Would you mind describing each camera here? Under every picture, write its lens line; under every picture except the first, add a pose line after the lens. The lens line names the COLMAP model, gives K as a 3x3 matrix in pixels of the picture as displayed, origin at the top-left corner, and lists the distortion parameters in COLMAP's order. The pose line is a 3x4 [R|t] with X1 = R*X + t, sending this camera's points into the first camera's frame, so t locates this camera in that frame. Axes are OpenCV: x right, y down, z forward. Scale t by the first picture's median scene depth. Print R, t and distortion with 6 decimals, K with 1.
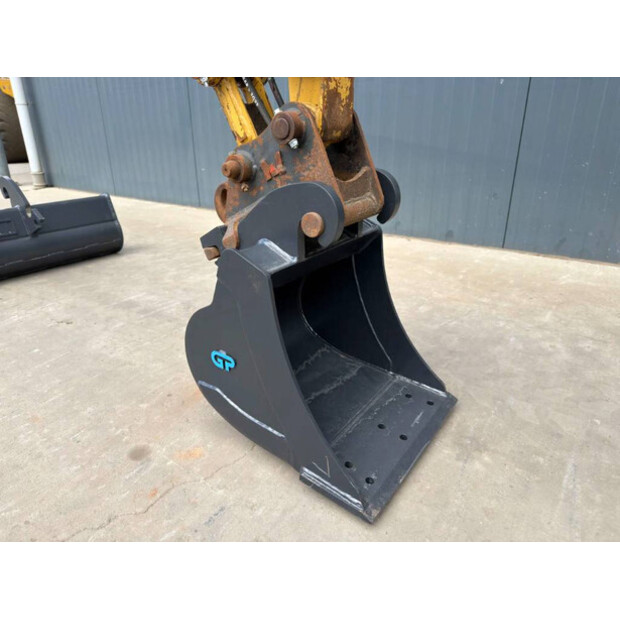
lens RADIAL K [[444.1, 0, 314.5], [0, 444.1, 307.9], [0, 0, 1]] dist [0.091079, -0.129623]
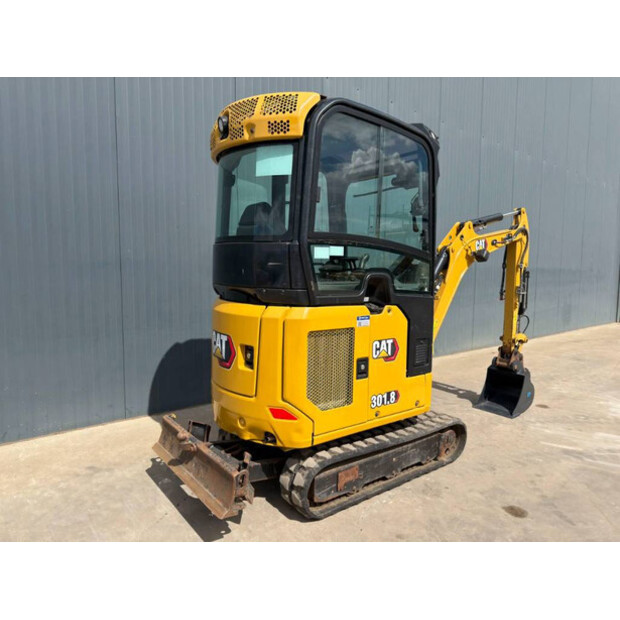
lens RADIAL K [[431.1, 0, 305.7], [0, 431.1, 310.6], [0, 0, 1]] dist [0.070214, -0.082609]
pose [[0.282197, -0.081491, 0.955889, -1.073816], [0.353730, 0.935021, -0.024716, -0.255244], [-0.891763, 0.345101, 0.292686, -0.998383]]
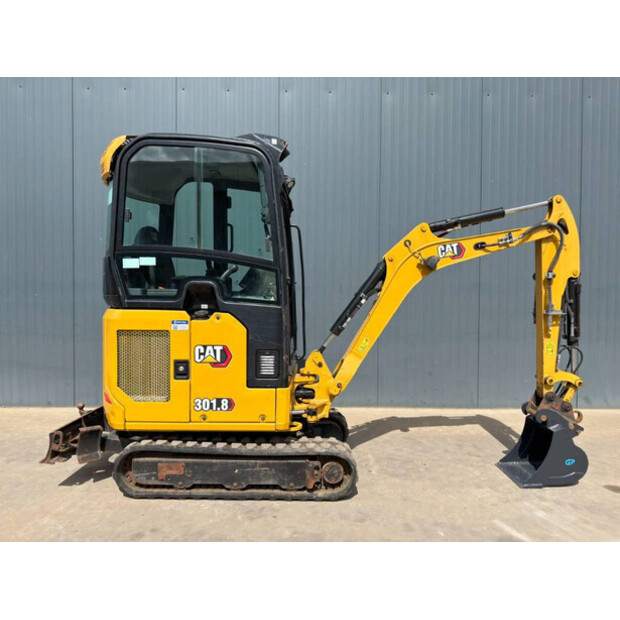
lens RADIAL K [[436.4, 0, 310.0], [0, 436.4, 310.0], [0, 0, 1]] dist [0.062423, -0.074643]
pose [[0.810890, -0.004935, 0.585178, 0.171454], [0.209270, 0.936285, -0.282092, 0.531143], [-0.546501, 0.351206, 0.760257, -2.709613]]
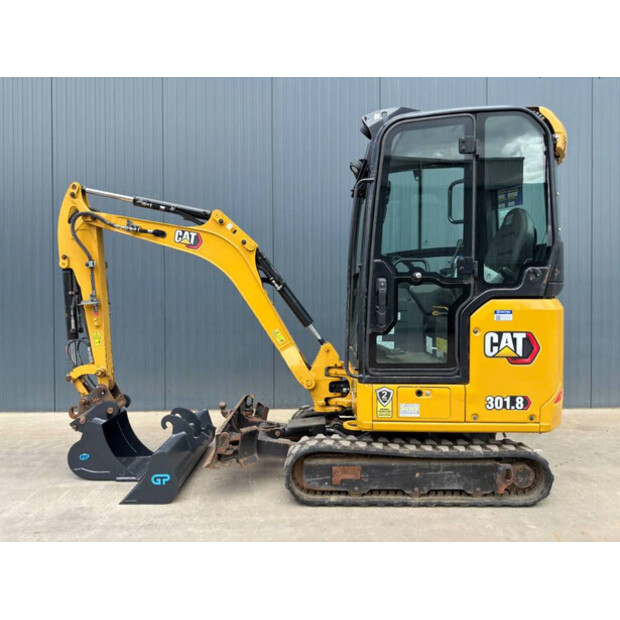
lens RADIAL K [[431.1, 0, 305.7], [0, 431.1, 310.6], [0, 0, 1]] dist [0.070214, -0.082609]
pose [[0.815479, -0.011201, 0.578678, -0.431096], [0.217918, 0.932181, -0.289050, 0.343561], [-0.536195, 0.361818, 0.762616, -2.053925]]
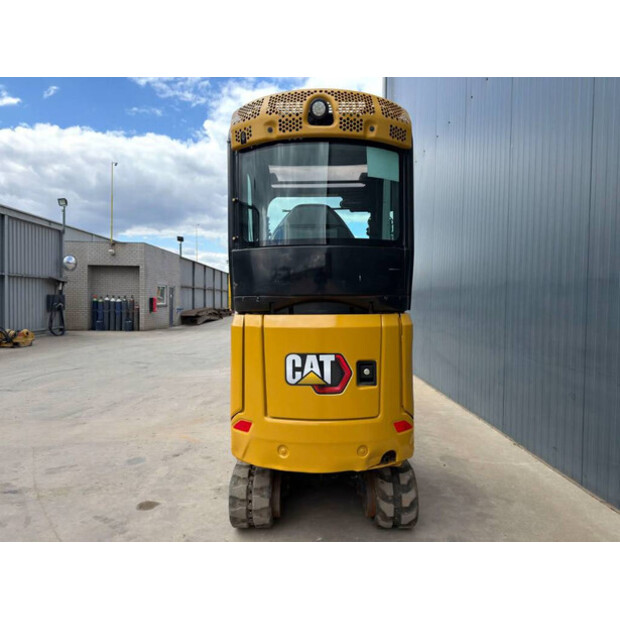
lens RADIAL K [[436.4, 0, 310.0], [0, 436.4, 310.0], [0, 0, 1]] dist [0.062423, -0.074643]
pose [[0.588428, 0.025616, -0.808144, 3.418406], [-0.312201, 0.929182, -0.197868, 0.208952], [0.745844, 0.368734, 0.554754, -1.948748]]
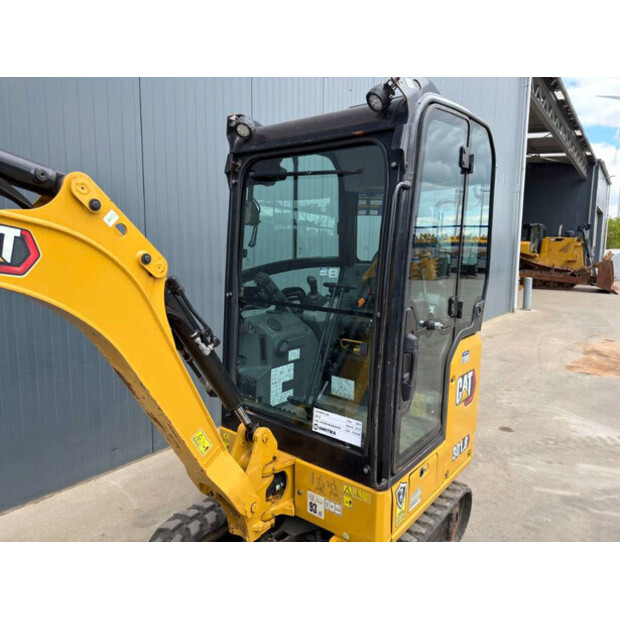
lens RADIAL K [[434.1, 0, 305.5], [0, 434.1, 310.2], [0, 0, 1]] dist [0.059649, -0.063076]
pose [[0.042537, -0.122286, 0.991583, -0.354120], [0.364178, 0.926097, 0.098588, -0.630782], [-0.930358, 0.356919, 0.083927, -0.592786]]
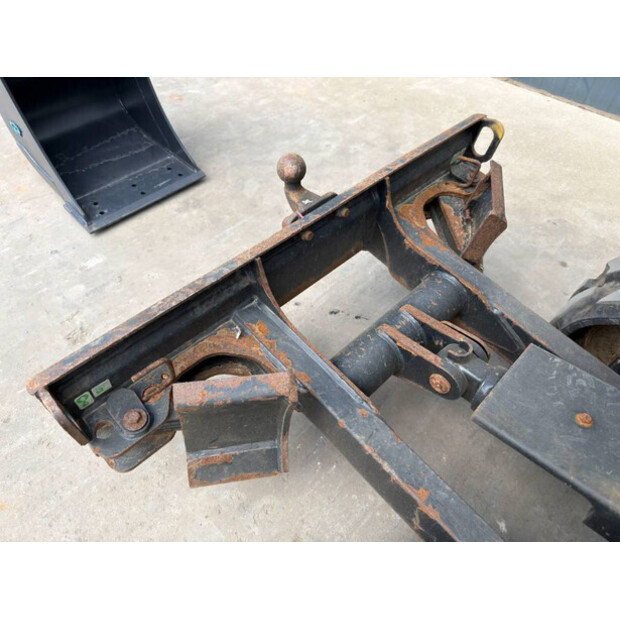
lens RADIAL K [[447.1, 0, 310.0], [0, 447.1, 310.0], [0, 0, 1]] dist [-0.002309, -0.003634]
pose [[0.987529, 0.135927, -0.079435, 0.708653], [-0.084773, 0.884262, 0.459233, -0.085575], [0.132664, -0.446772, 0.884757, -0.355633]]
